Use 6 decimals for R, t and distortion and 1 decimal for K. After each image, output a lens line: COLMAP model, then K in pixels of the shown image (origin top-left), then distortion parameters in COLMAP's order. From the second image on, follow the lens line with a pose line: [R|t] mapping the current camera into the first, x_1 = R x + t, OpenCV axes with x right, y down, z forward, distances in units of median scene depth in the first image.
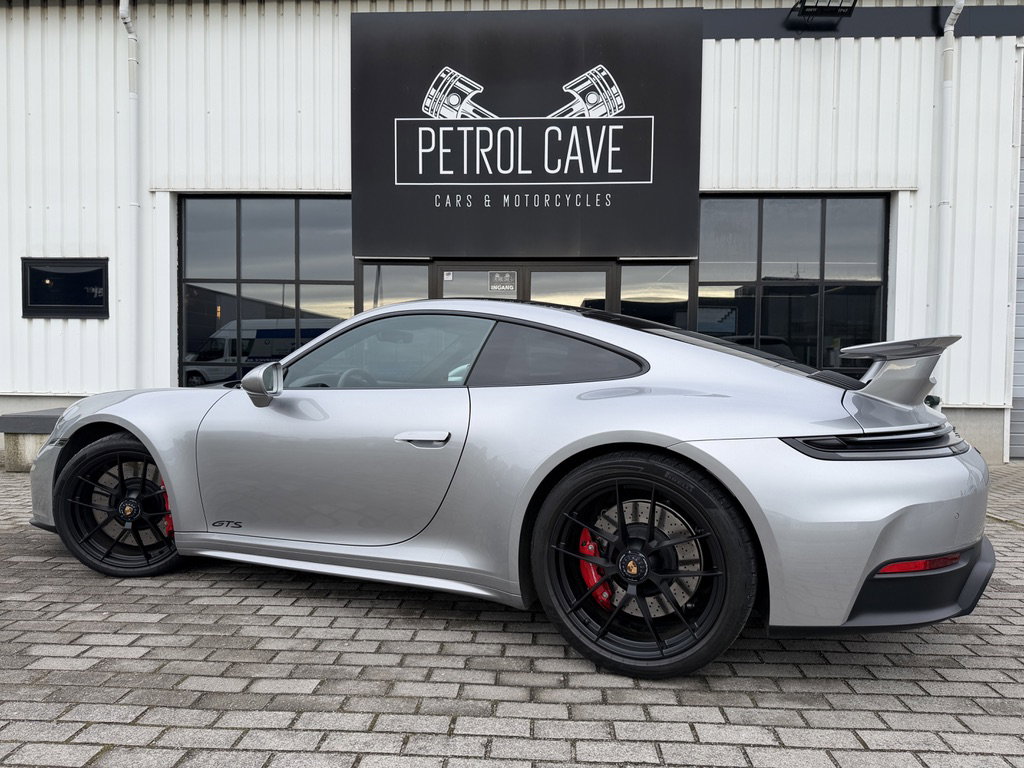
lens RADIAL K [[715.8, 0, 500.3], [0, 715.8, 405.1], [0, 0, 1]] dist [0.025661, -0.033577]
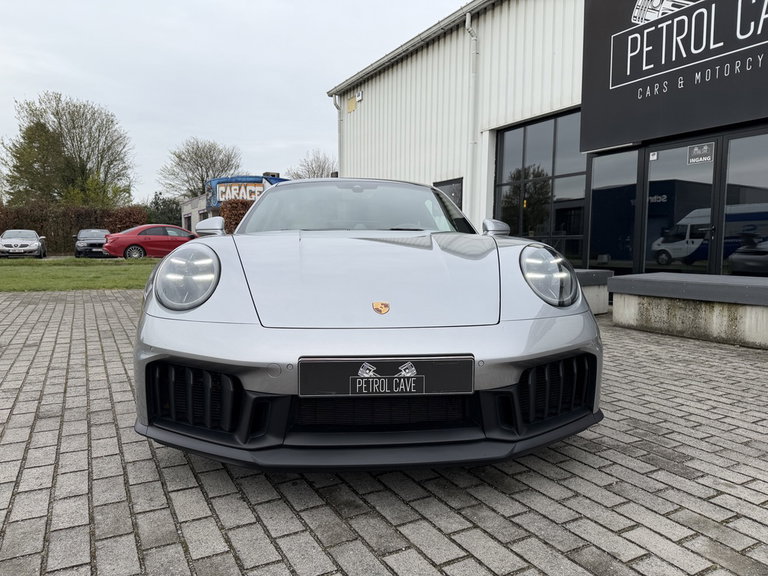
lens RADIAL K [[536.9, 0, 381.2], [0, 536.9, 291.8], [0, 0, 1]] dist [0.025661, -0.033577]
pose [[0.526418, 0.062730, -0.847908, 0.466949], [-0.045825, 0.997918, 0.045378, 0.020573], [0.848990, 0.014967, 0.528197, 0.173765]]
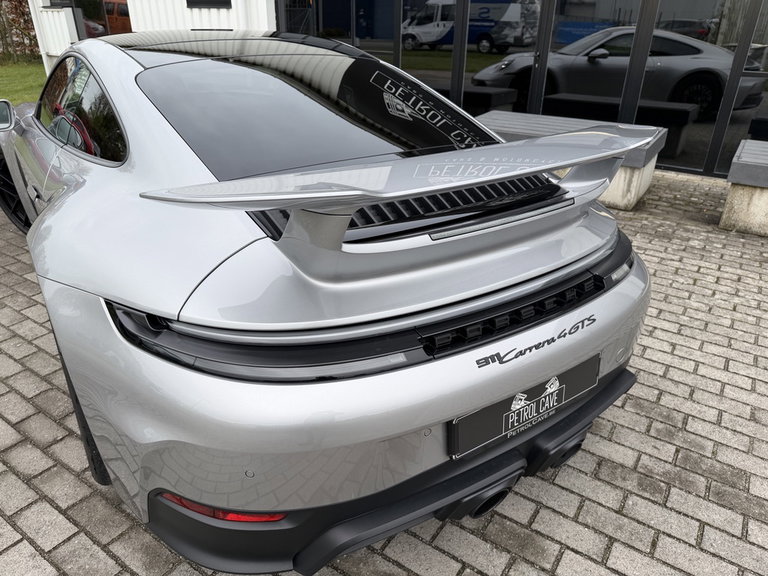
lens RADIAL K [[536.9, 0, 385.4], [0, 536.9, 291.1], [0, 0, 1]] dist [0.025661, -0.033577]
pose [[0.859361, 0.233741, -0.454823, 0.268484], [-0.033778, 0.913425, 0.405602, -0.059674], [0.510253, -0.333196, 0.792857, 0.208791]]
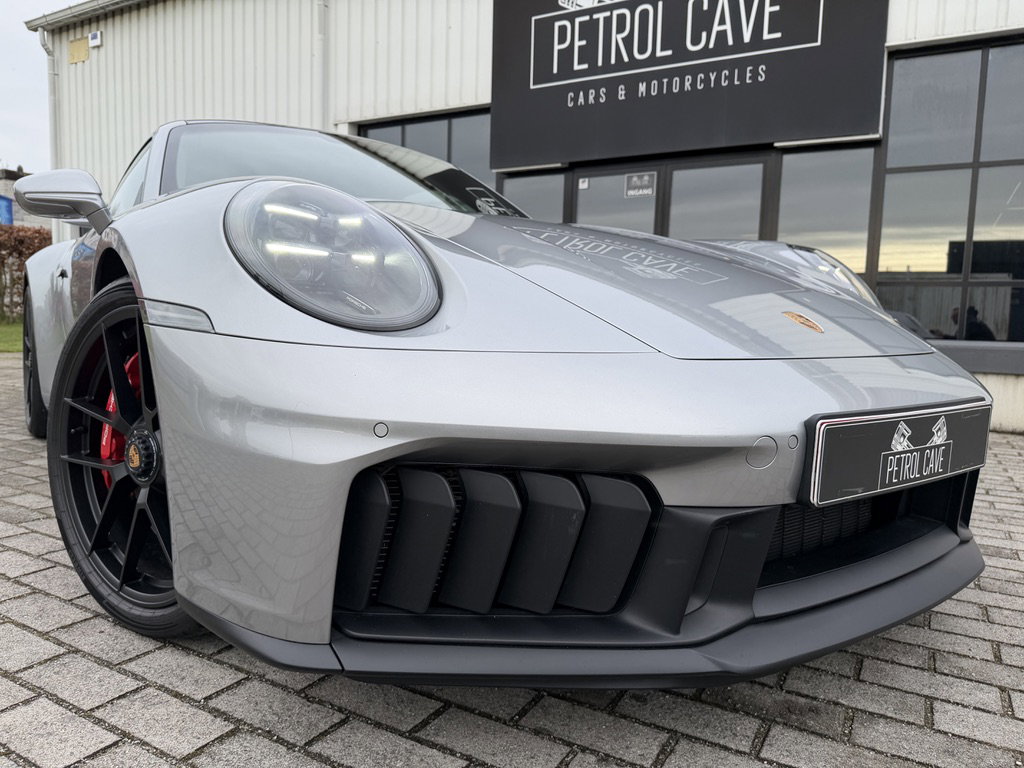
lens RADIAL K [[715.8, 0, 502.6], [0, 715.8, 393.4], [0, 0, 1]] dist [0.025661, -0.033577]
pose [[0.890511, 0.062588, -0.450637, 0.279751], [-0.043046, 0.997640, 0.053495, 0.048837], [0.452921, -0.028240, 0.891103, 0.120616]]
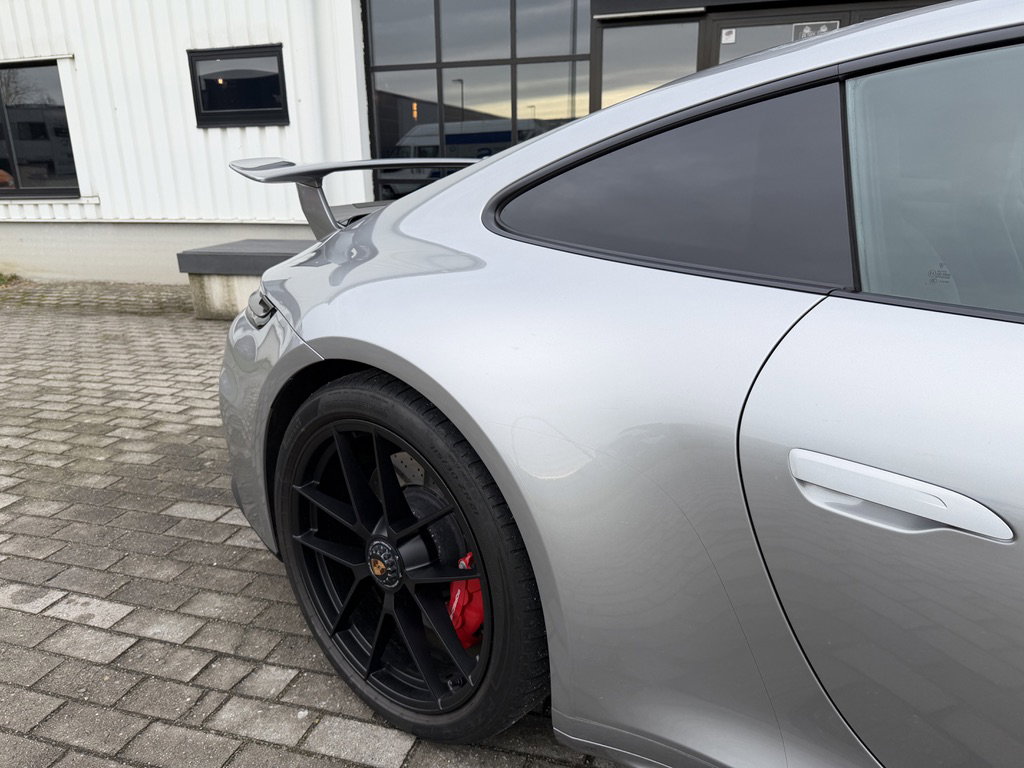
lens RADIAL K [[715.8, 0, 513.6], [0, 715.8, 387.0], [0, 0, 1]] dist [0.025661, -0.033577]
pose [[0.974283, 0.035913, -0.222449, -0.112363], [0.019022, 0.970584, 0.240008, -0.023784], [0.224525, -0.238068, 0.944941, 0.229822]]
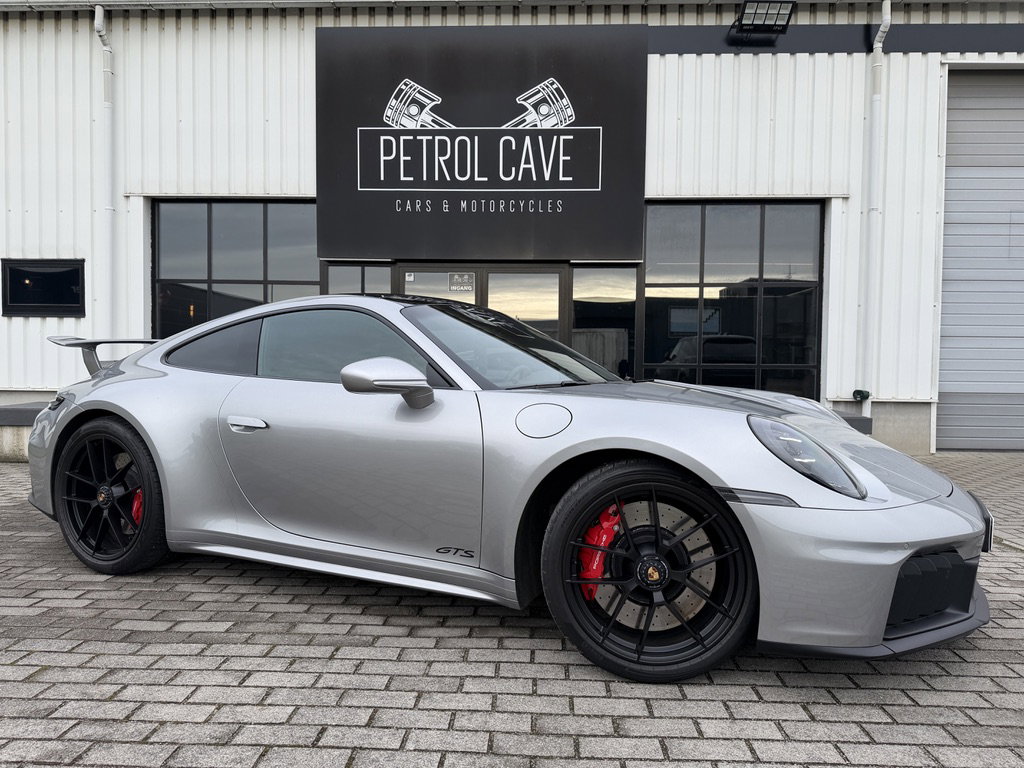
lens RADIAL K [[715.8, 0, 502.7], [0, 715.8, 405.0], [0, 0, 1]] dist [0.025661, -0.033577]
pose [[0.999935, 0.000001, 0.011375, 0.054340], [-0.000005, 1.000000, 0.000341, 0.007753], [-0.011375, -0.000341, 0.999935, -0.057106]]
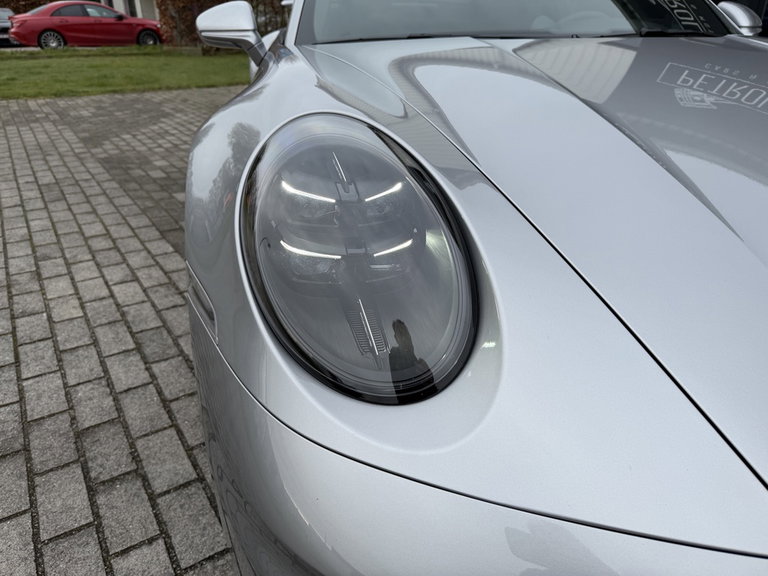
lens RADIAL K [[536.9, 0, 382.5], [0, 536.9, 288.9], [0, 0, 1]] dist [0.025661, -0.033577]
pose [[0.596806, 0.342721, -0.725510, 0.249202], [-0.034726, 0.914377, 0.403373, 0.000926], [0.801634, -0.215541, 0.557606, 0.190427]]
